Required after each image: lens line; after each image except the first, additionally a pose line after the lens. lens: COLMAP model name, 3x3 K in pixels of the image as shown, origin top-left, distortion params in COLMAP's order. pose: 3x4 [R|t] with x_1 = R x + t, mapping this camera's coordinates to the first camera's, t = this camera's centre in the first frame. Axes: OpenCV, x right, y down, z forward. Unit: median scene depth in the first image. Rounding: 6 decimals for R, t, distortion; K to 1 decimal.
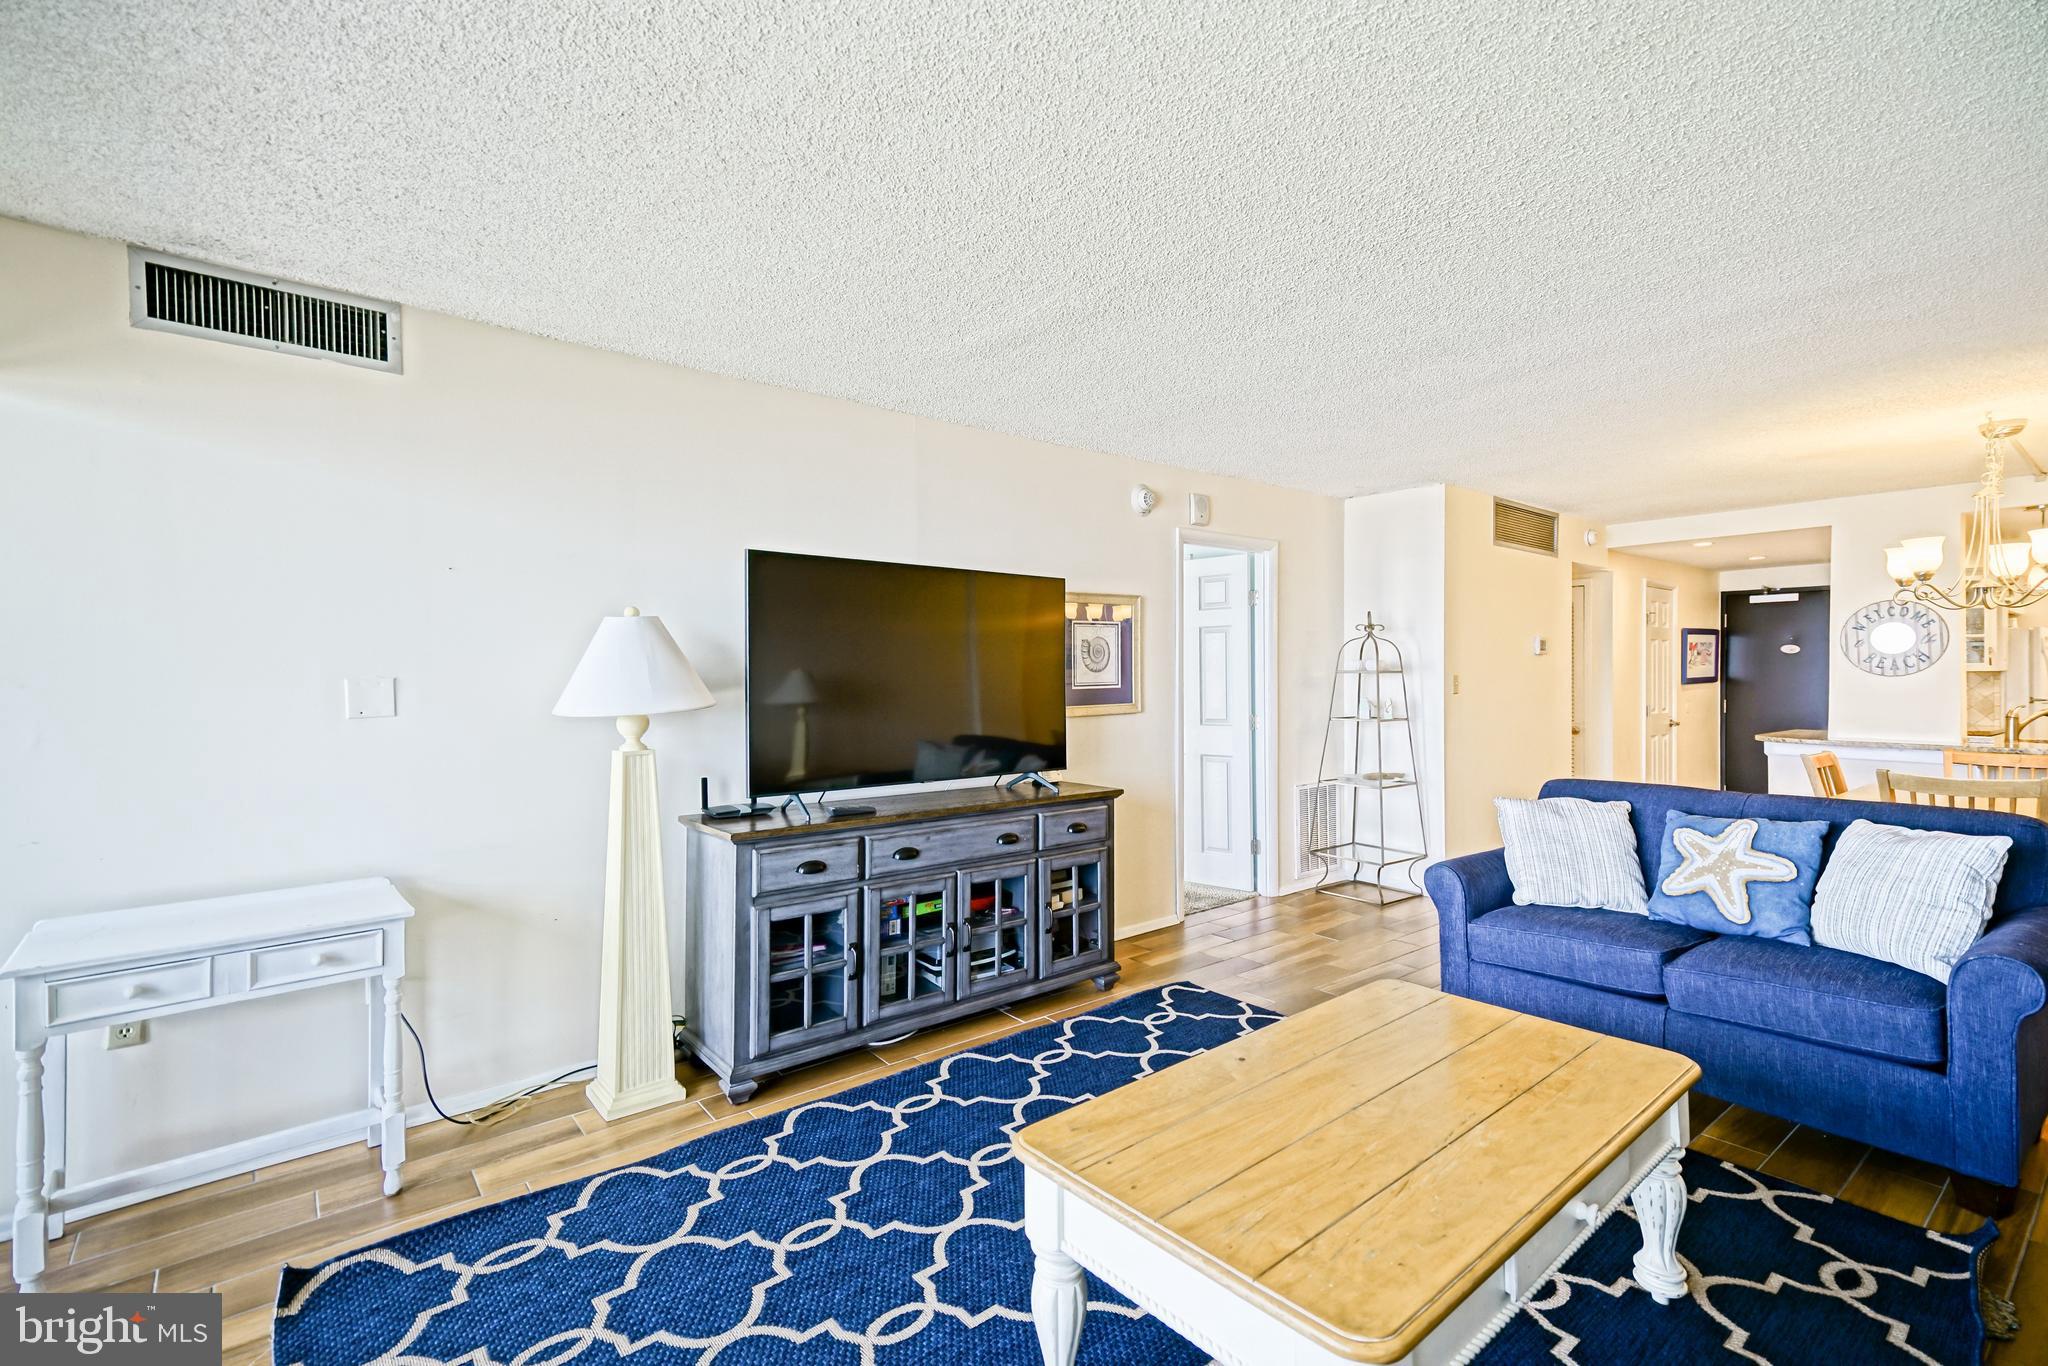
lens RADIAL K [[910.0, 0, 1028.5], [0, 910.0, 680.4], [0, 0, 1]] dist [0.044315, -0.006157]
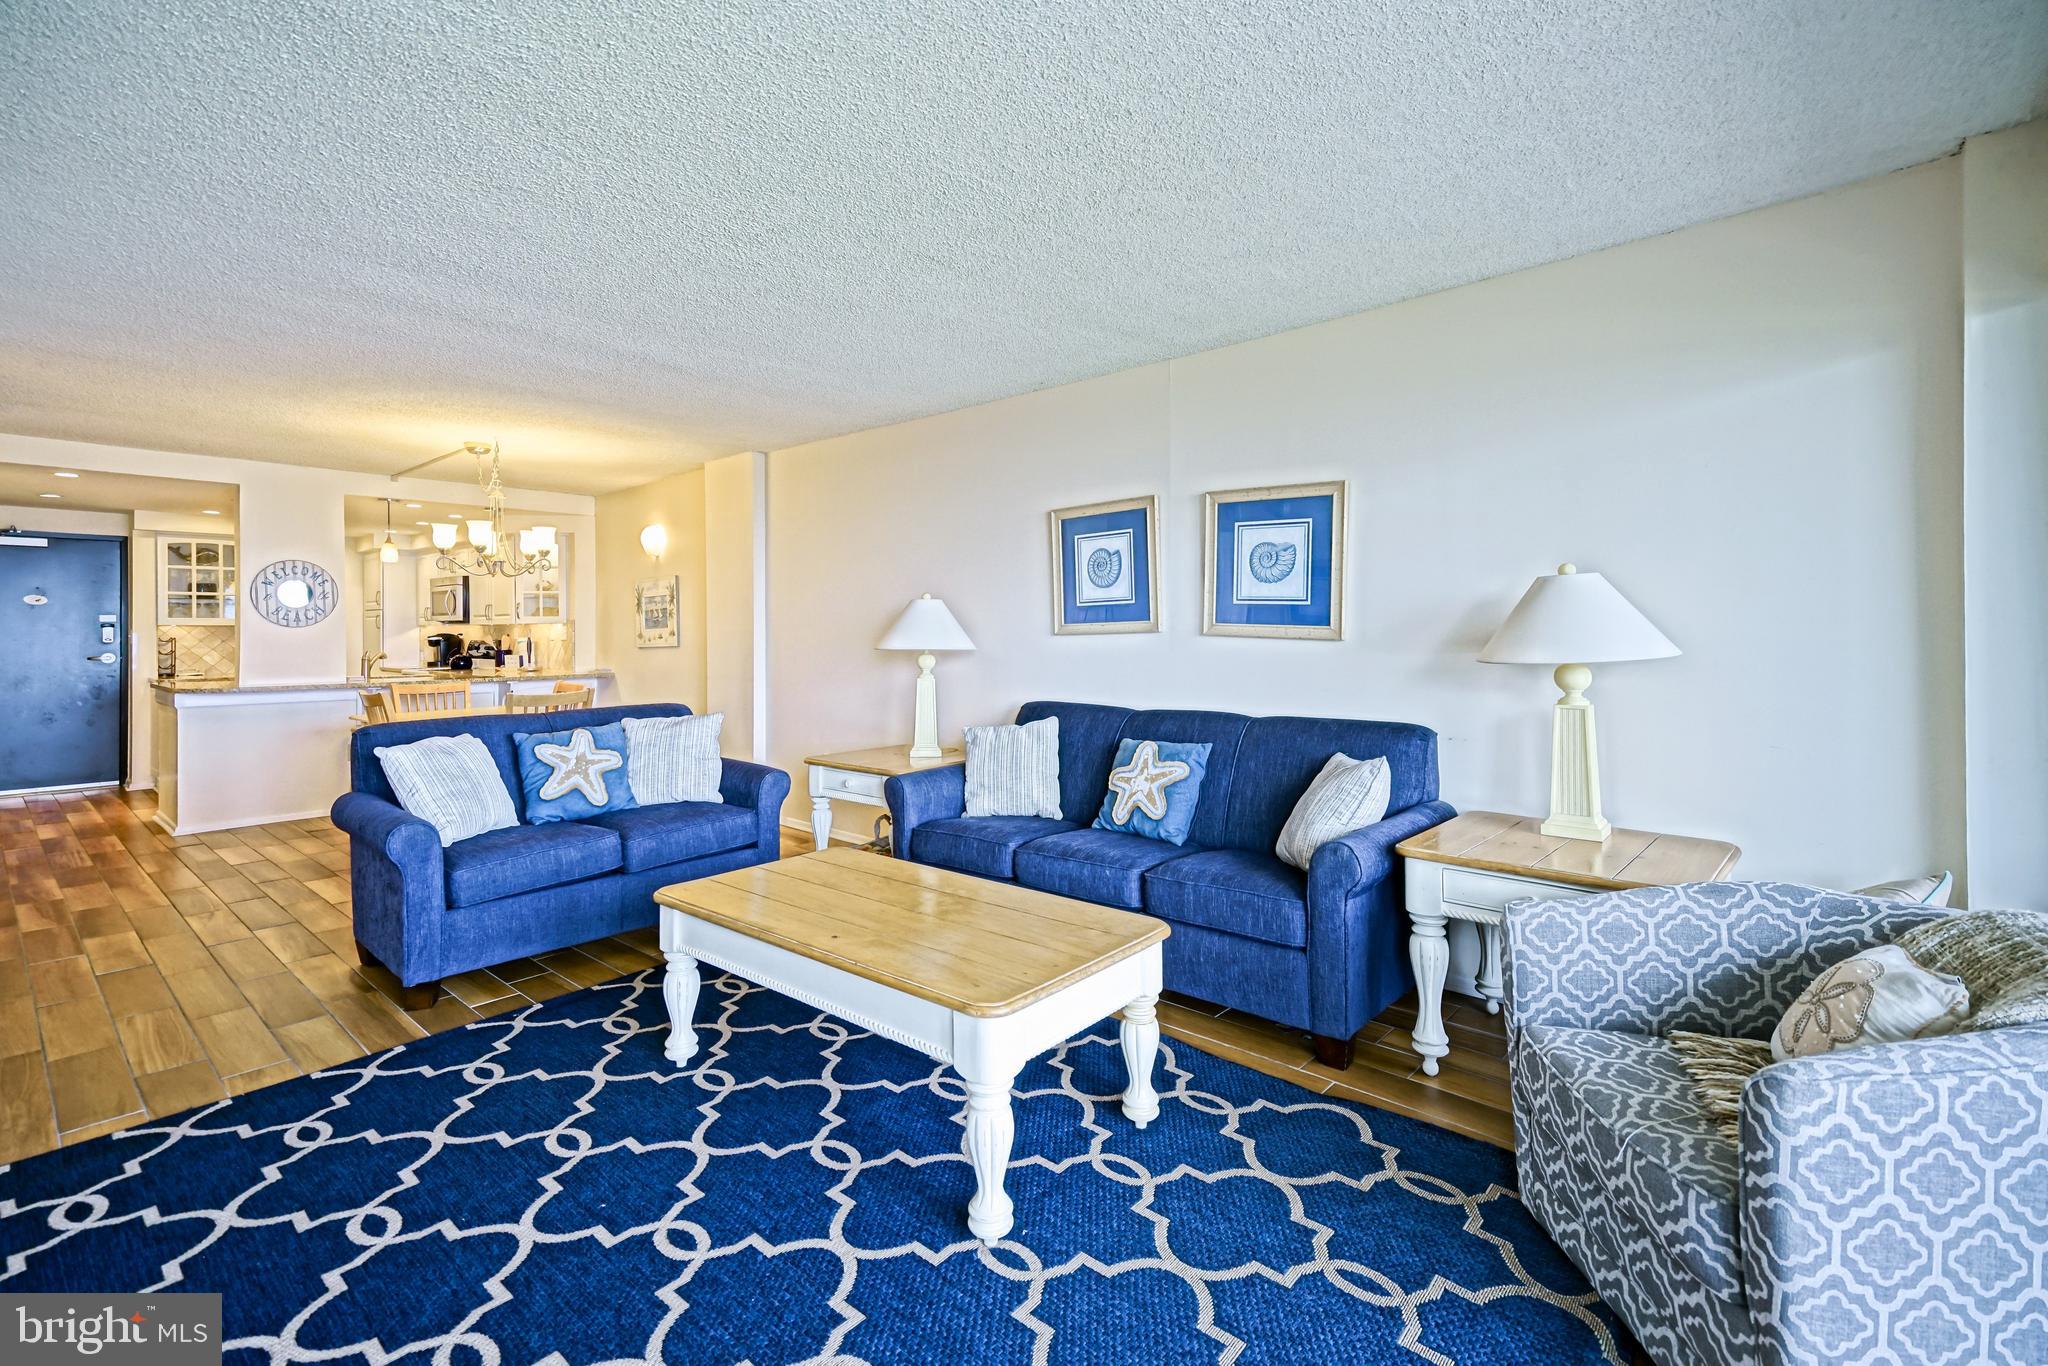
lens RADIAL K [[910.0, 0, 987.0], [0, 910.0, 624.0], [0, 0, 1]] dist [0.044315, -0.006157]
pose [[-0.146477, 0.016648, 0.989074, -0.484947], [0.006971, 0.999851, -0.015797, 0.023566], [-0.989189, 0.004581, -0.146571, 0.527055]]
